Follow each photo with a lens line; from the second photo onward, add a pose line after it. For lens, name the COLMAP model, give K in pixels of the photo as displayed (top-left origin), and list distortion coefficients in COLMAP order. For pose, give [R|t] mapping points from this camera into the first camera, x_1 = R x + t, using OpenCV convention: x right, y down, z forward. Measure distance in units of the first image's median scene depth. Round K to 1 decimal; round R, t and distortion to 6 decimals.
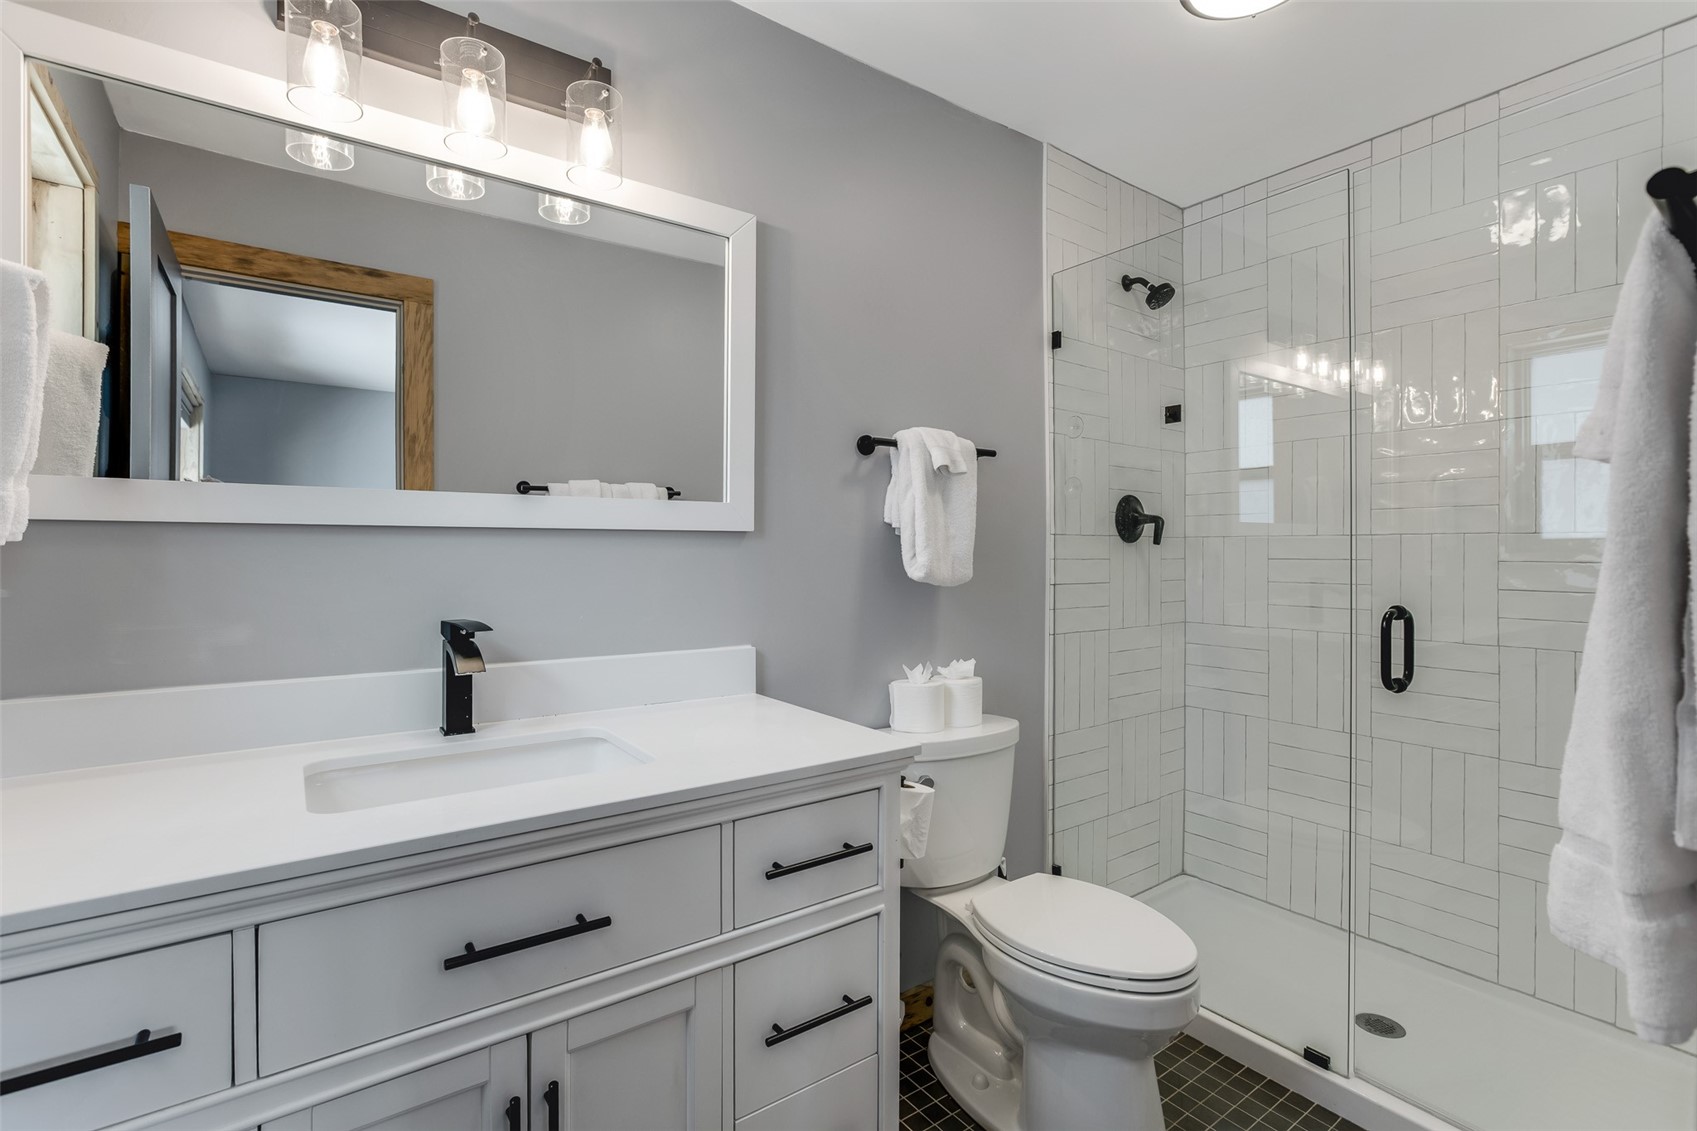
lens RADIAL K [[791.4, 0, 858.9], [0, 791.4, 559.7], [0, 0, 1]] dist [-0.020054, 0.006013]
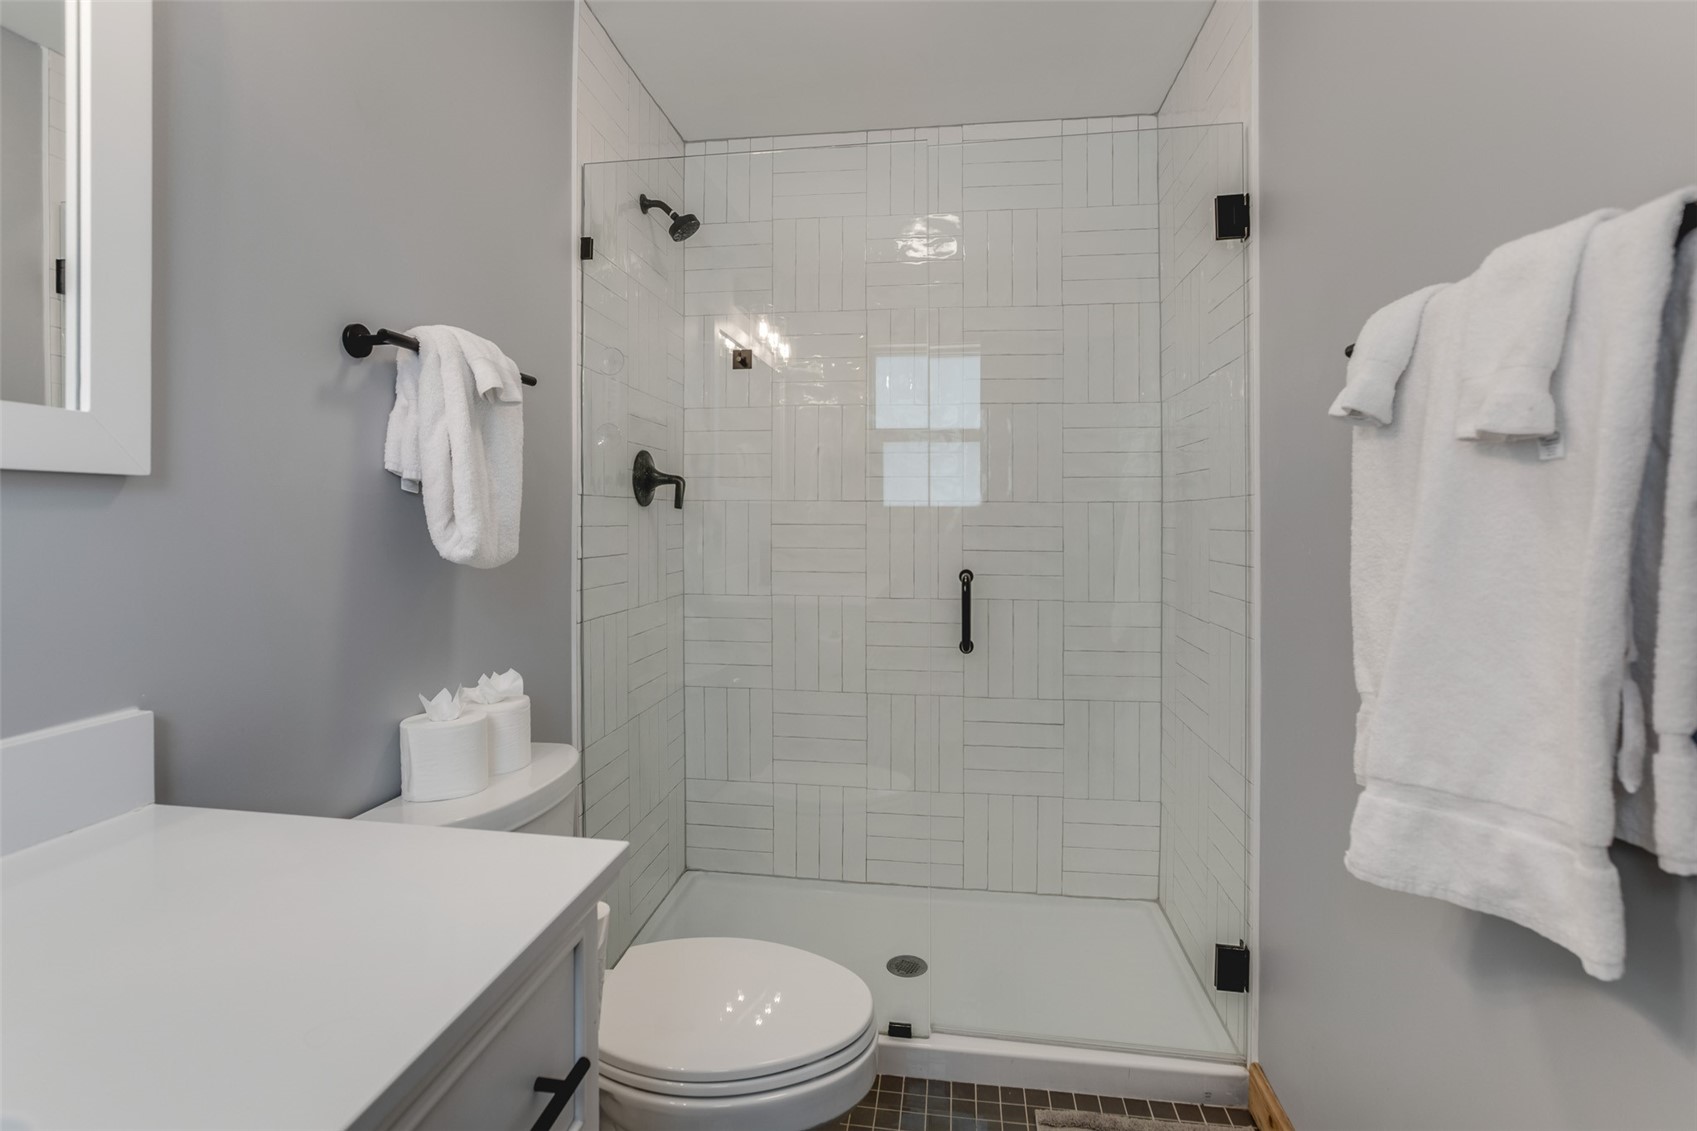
lens RADIAL K [[791.4, 0, 824.0], [0, 791.4, 519.0], [0, 0, 1]] dist [-0.020054, 0.006013]
pose [[0.705937, -0.000768, 0.708274, -0.161751], [0.004591, 0.999983, -0.003491, -0.005041], [-0.708260, 0.005716, 0.705929, 0.320204]]
